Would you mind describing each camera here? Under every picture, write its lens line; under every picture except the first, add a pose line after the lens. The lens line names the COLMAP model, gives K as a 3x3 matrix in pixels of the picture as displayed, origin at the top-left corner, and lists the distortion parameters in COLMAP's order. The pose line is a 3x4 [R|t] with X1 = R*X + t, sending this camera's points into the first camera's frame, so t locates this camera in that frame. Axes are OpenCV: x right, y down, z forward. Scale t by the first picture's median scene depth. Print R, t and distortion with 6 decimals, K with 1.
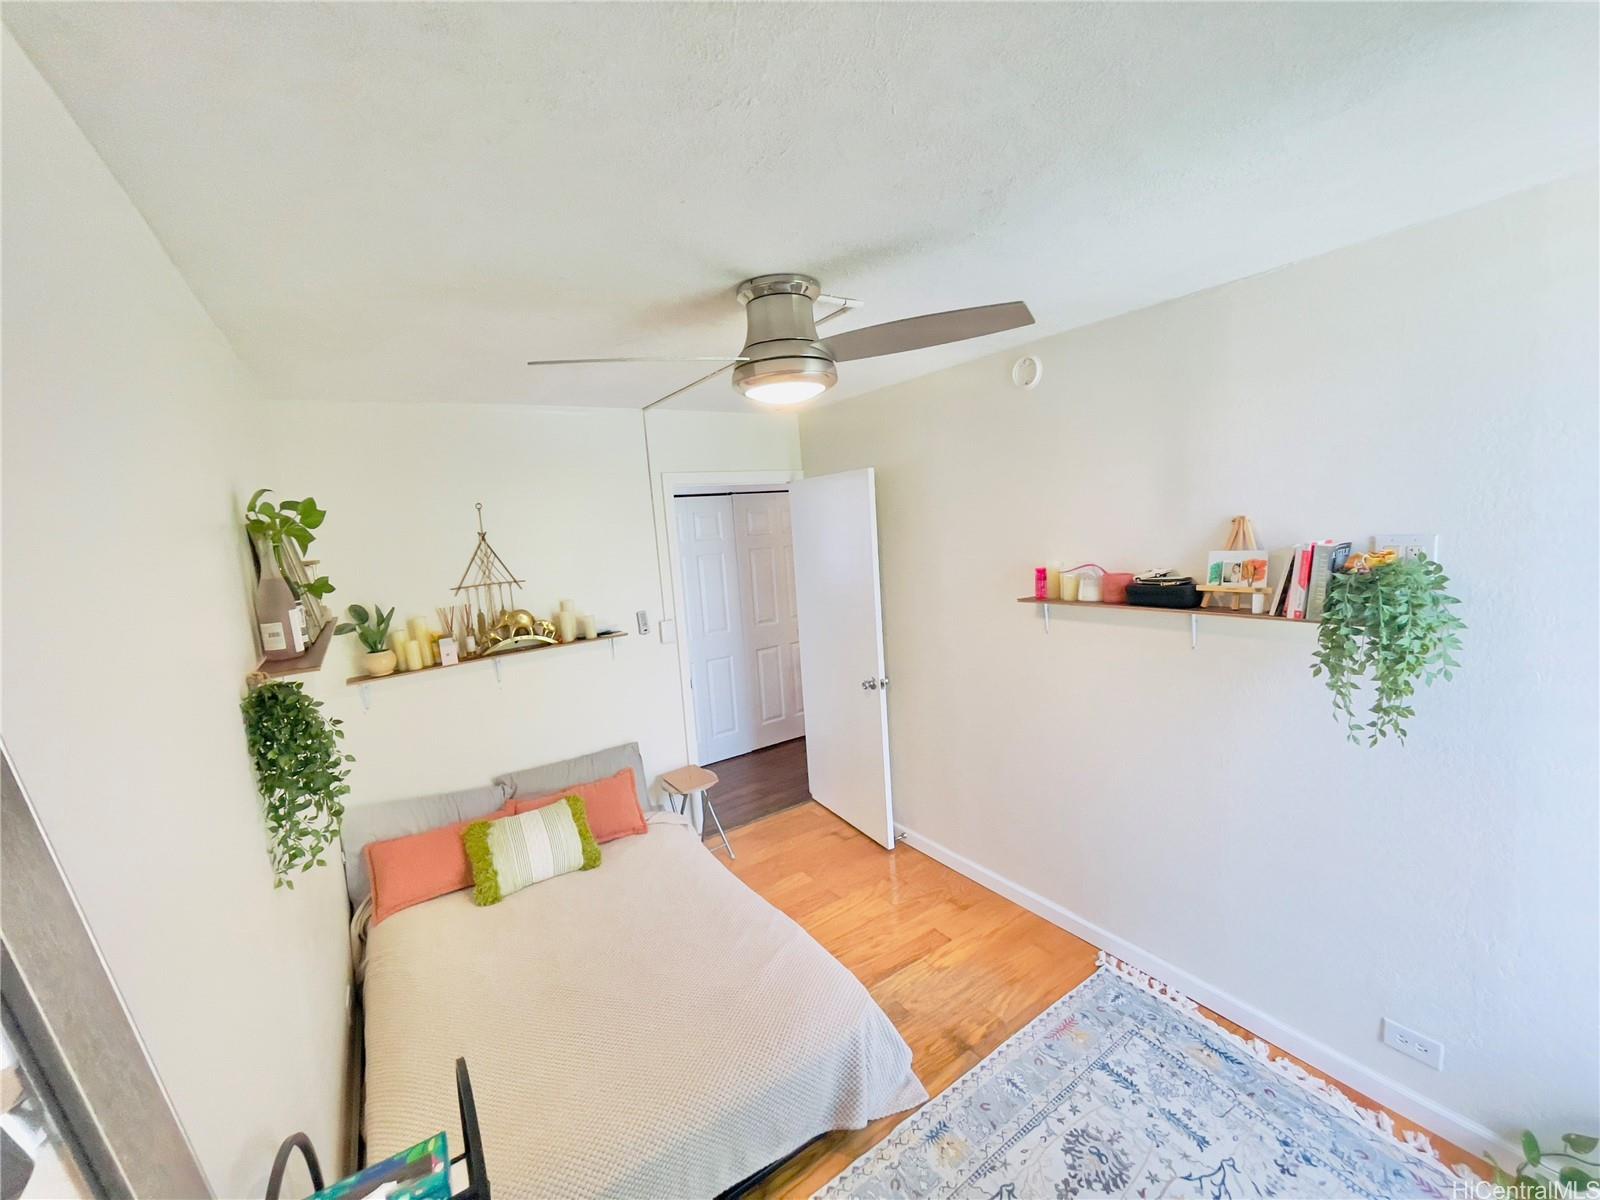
lens RADIAL K [[648.9, 0, 802.4], [0, 648.9, 599.5], [0, 0, 1]] dist [-0.020187, 0.007347]
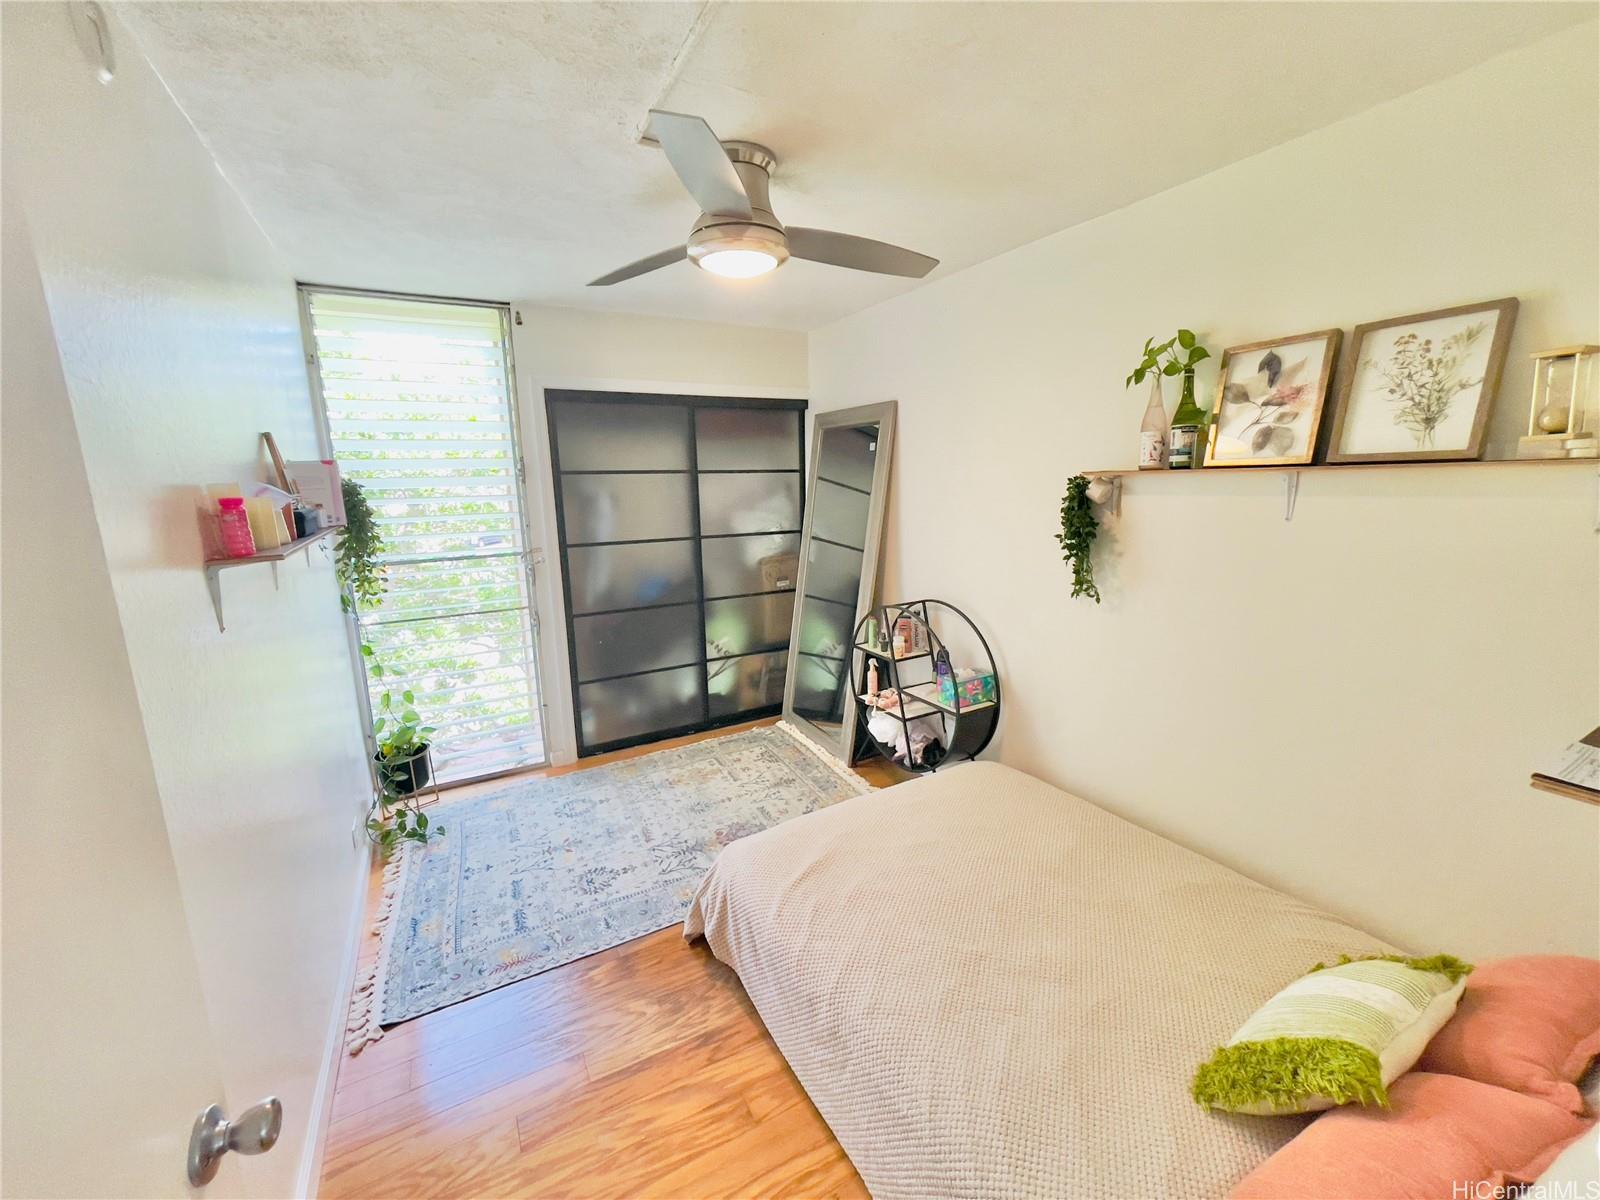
lens RADIAL K [[648.9, 0, 799.3], [0, 648.9, 599.3], [0, 0, 1]] dist [-0.020187, 0.007347]
pose [[-0.992643, 0.077006, 0.093430, -0.154474], [0.101979, 0.947725, 0.302355, -0.096561], [-0.065263, 0.309658, -0.948606, 1.846564]]
